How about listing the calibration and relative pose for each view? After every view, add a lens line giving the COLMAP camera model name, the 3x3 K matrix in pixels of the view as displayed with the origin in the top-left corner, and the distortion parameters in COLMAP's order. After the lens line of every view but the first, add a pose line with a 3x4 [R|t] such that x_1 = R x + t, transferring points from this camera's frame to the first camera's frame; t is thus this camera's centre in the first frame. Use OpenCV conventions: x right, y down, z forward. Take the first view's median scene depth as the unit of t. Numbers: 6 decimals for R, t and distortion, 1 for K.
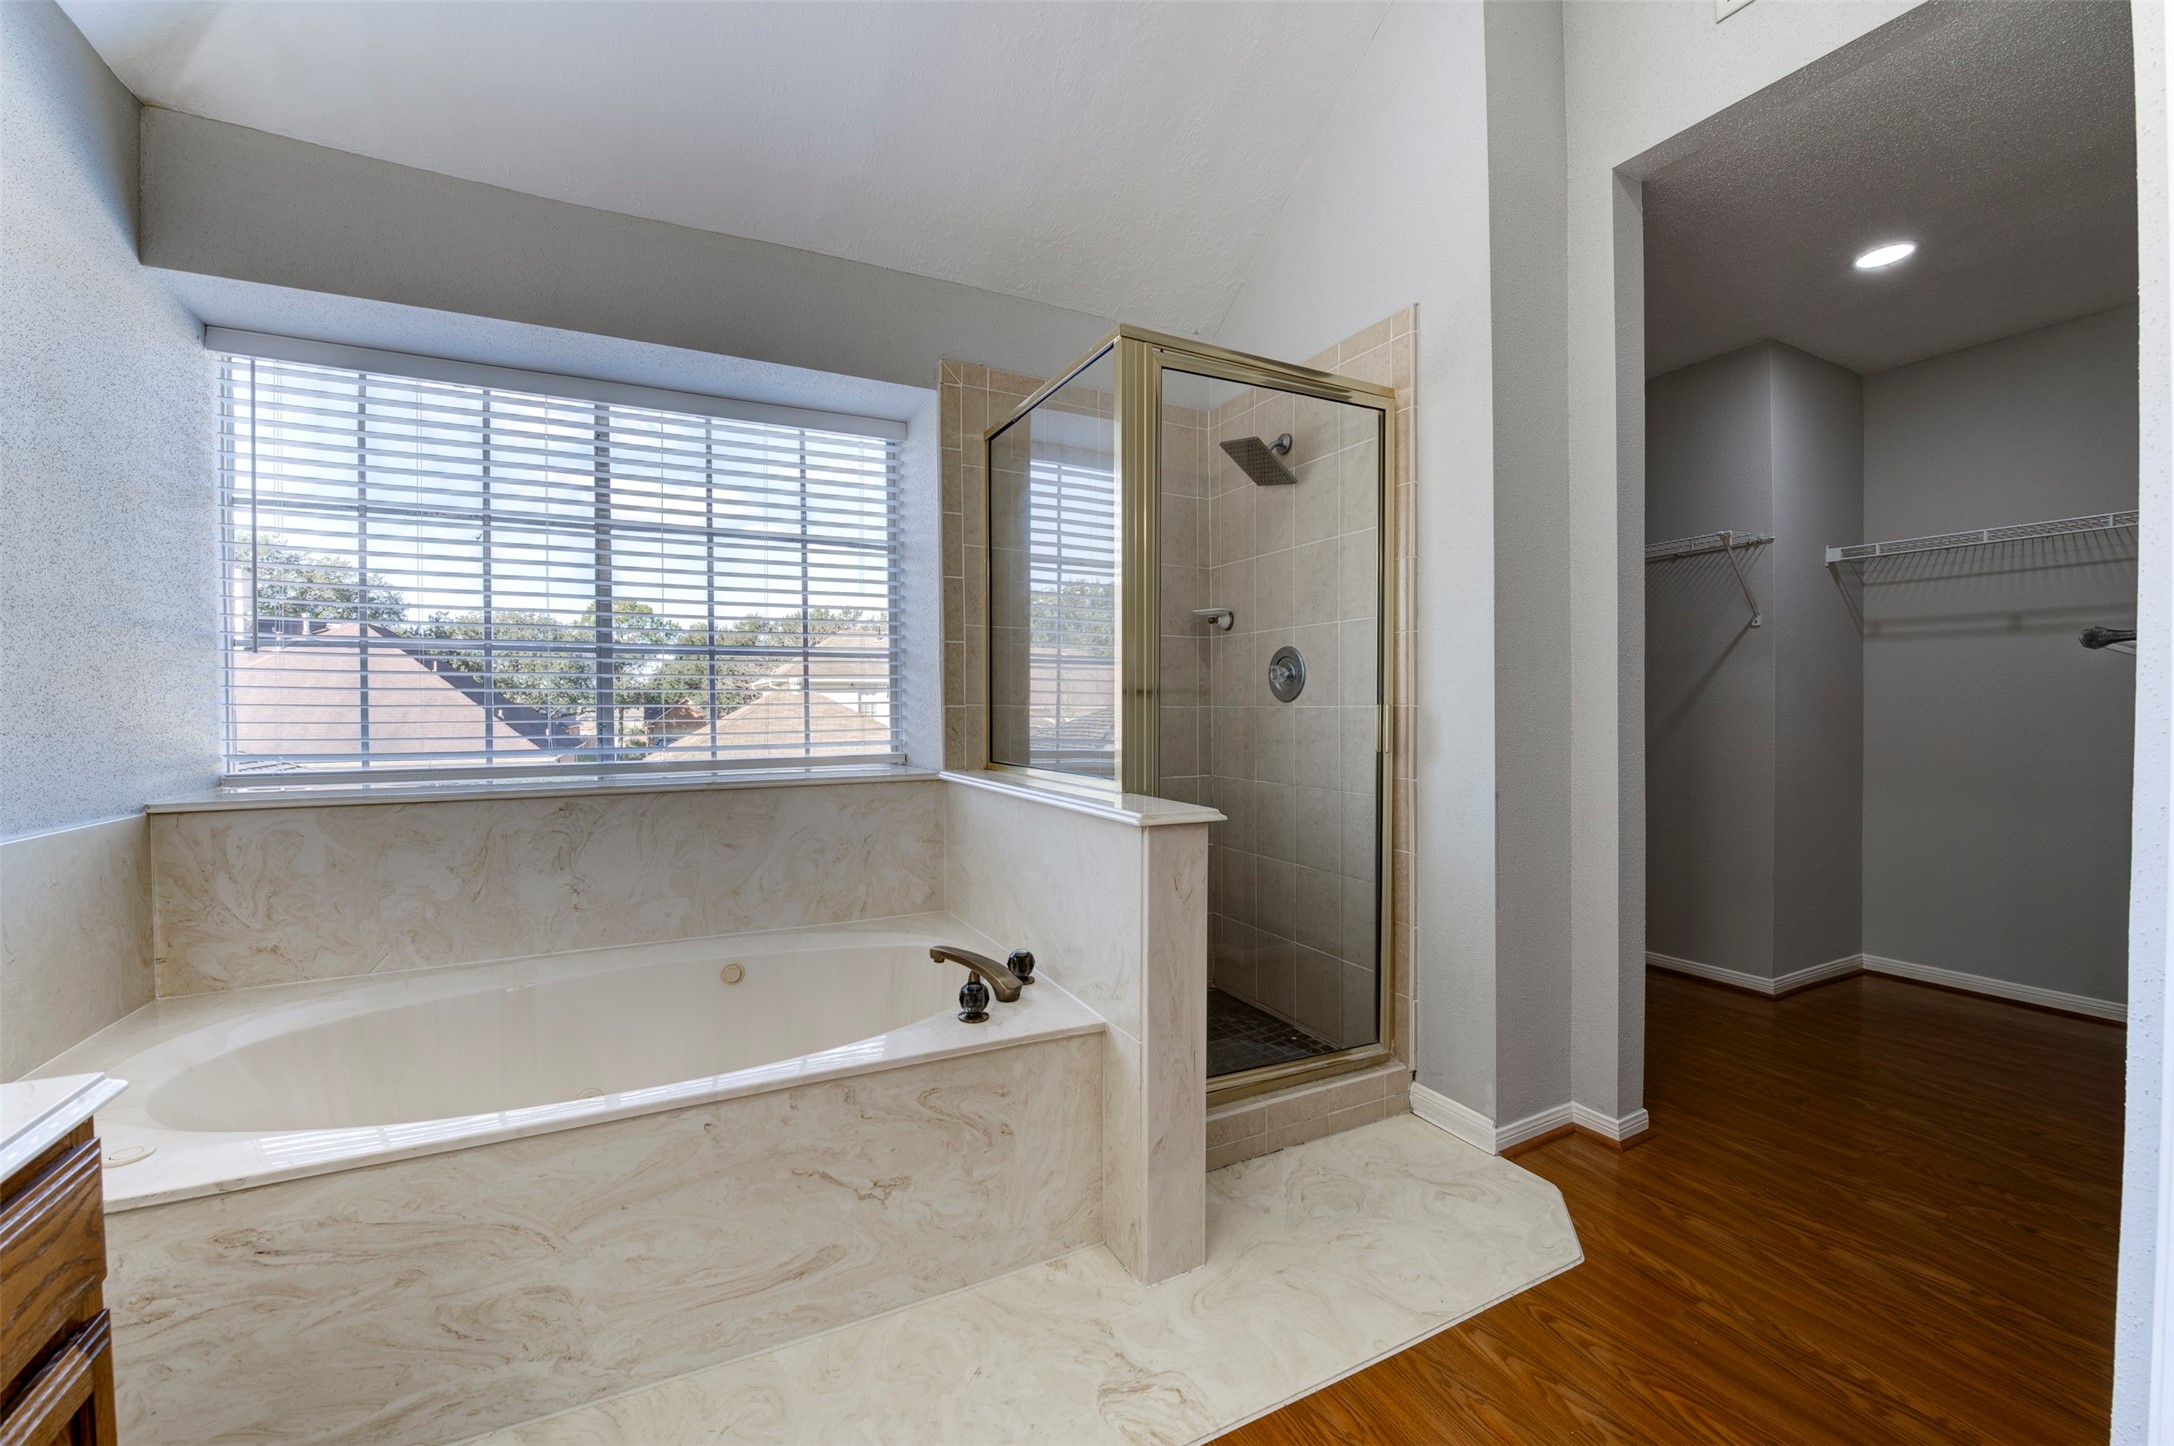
lens RADIAL K [[868.8, 0, 1090.7], [0, 868.8, 724.8], [0, 0, 1]] dist [-0.017849, -0.001824]
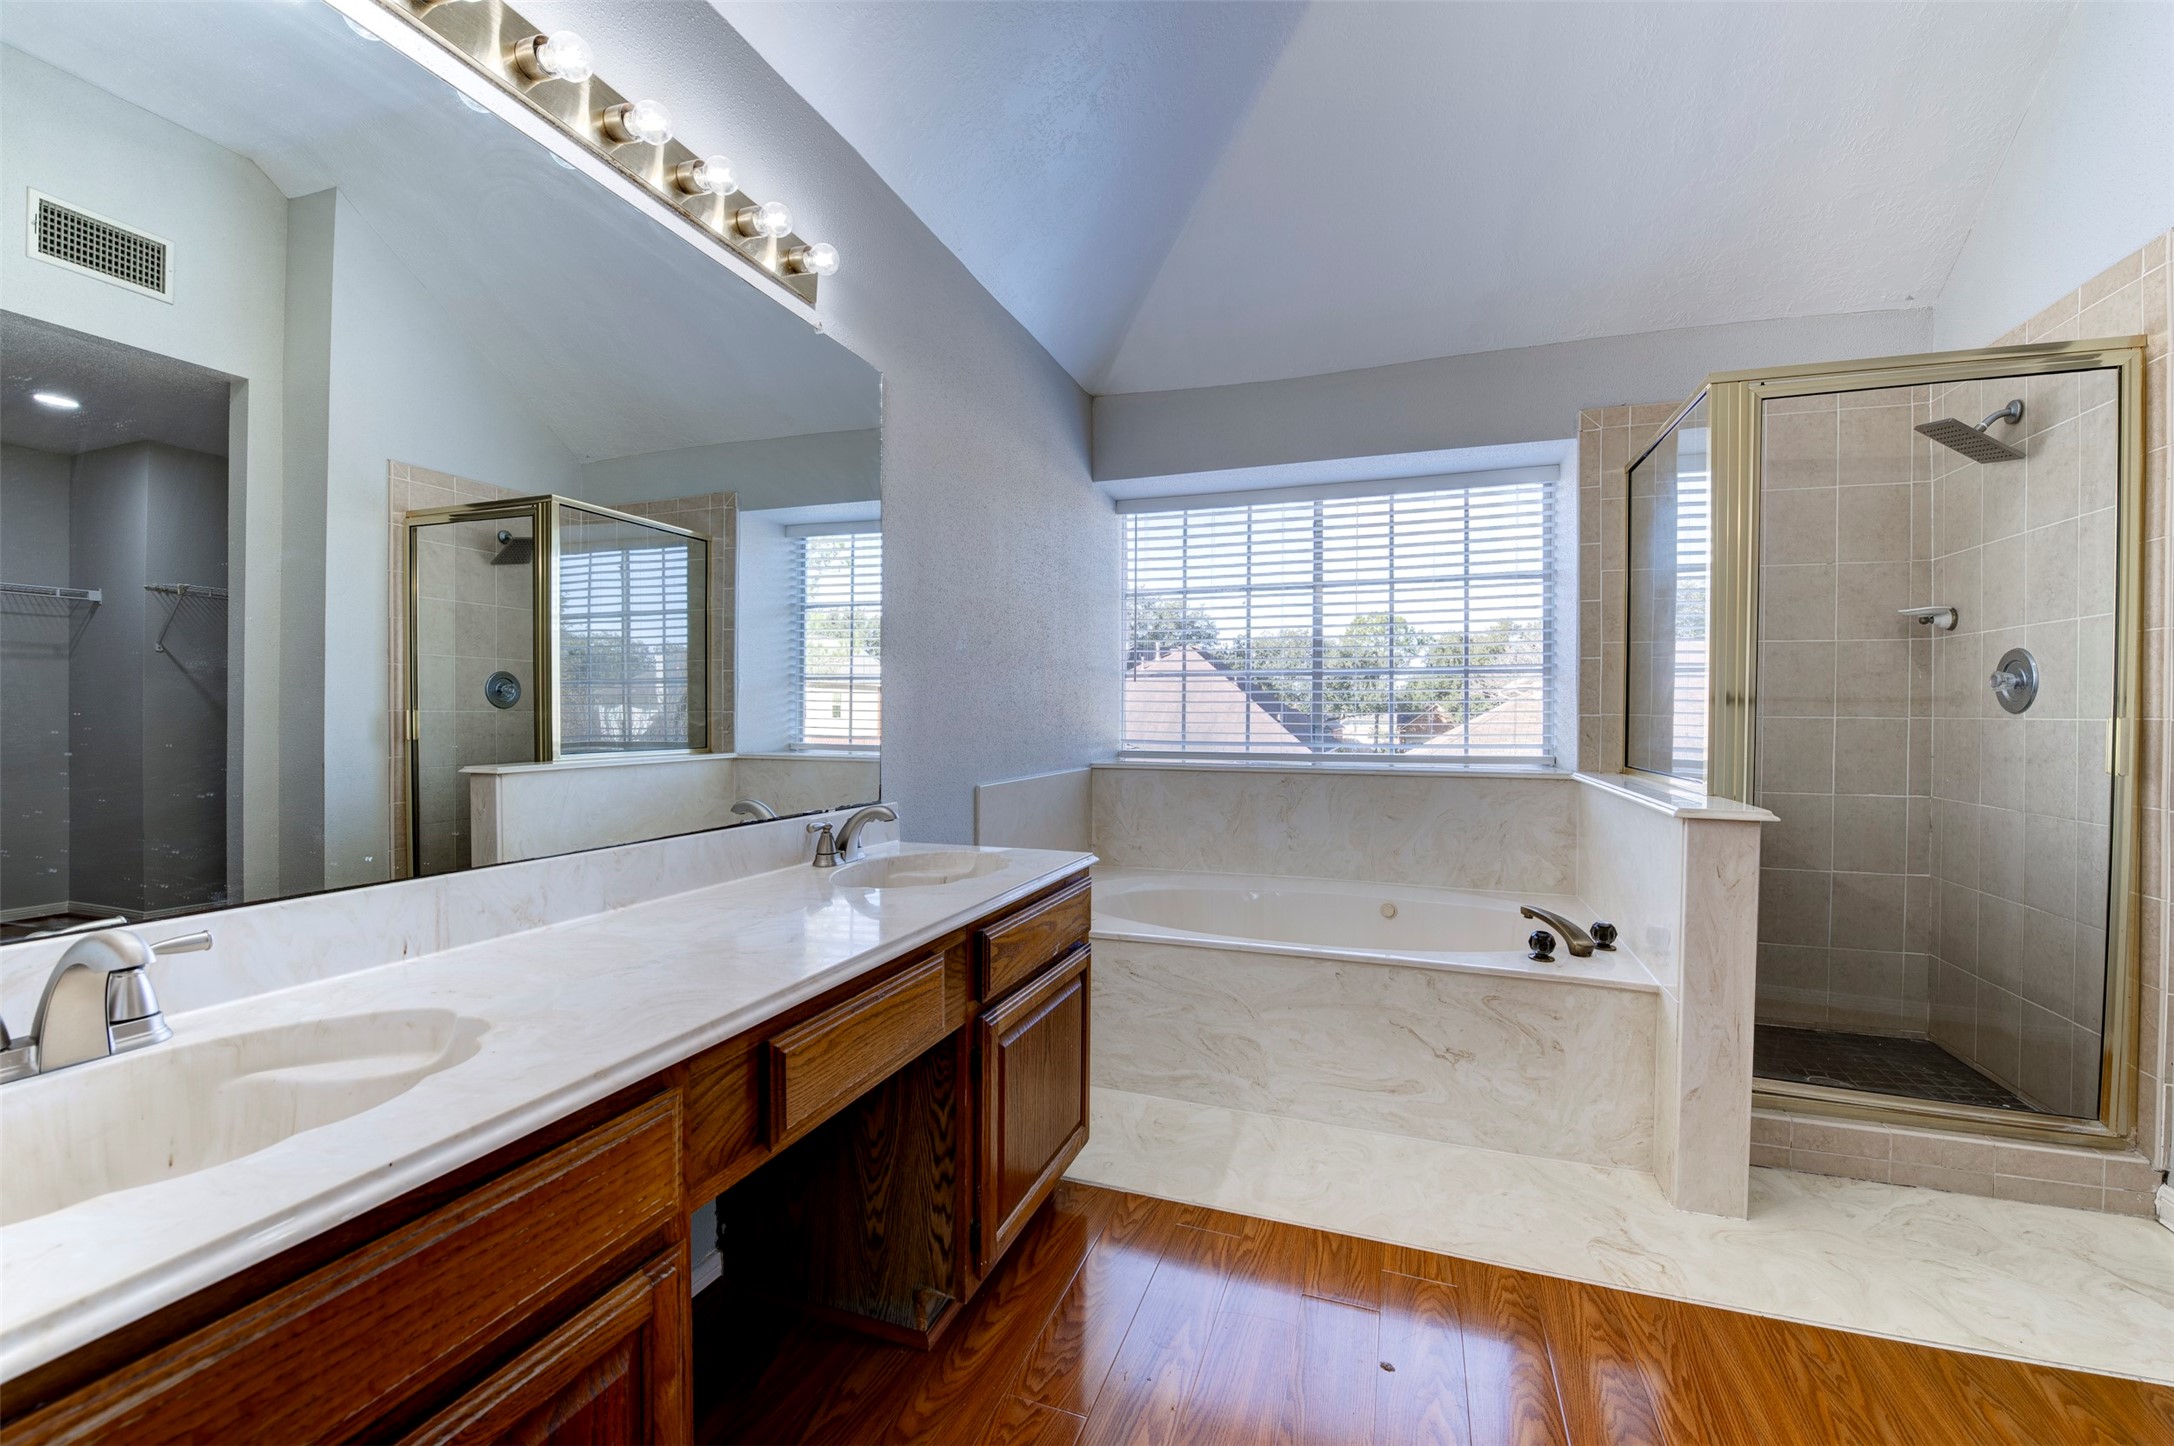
lens RADIAL K [[868.8, 0, 1087.0], [0, 868.8, 725.7], [0, 0, 1]] dist [-0.017849, -0.001824]
pose [[0.680344, 0.016448, -0.732708, 0.255752], [-0.020551, 0.999783, 0.003361, 0.001780], [0.732605, 0.012771, 0.680535, -0.278621]]
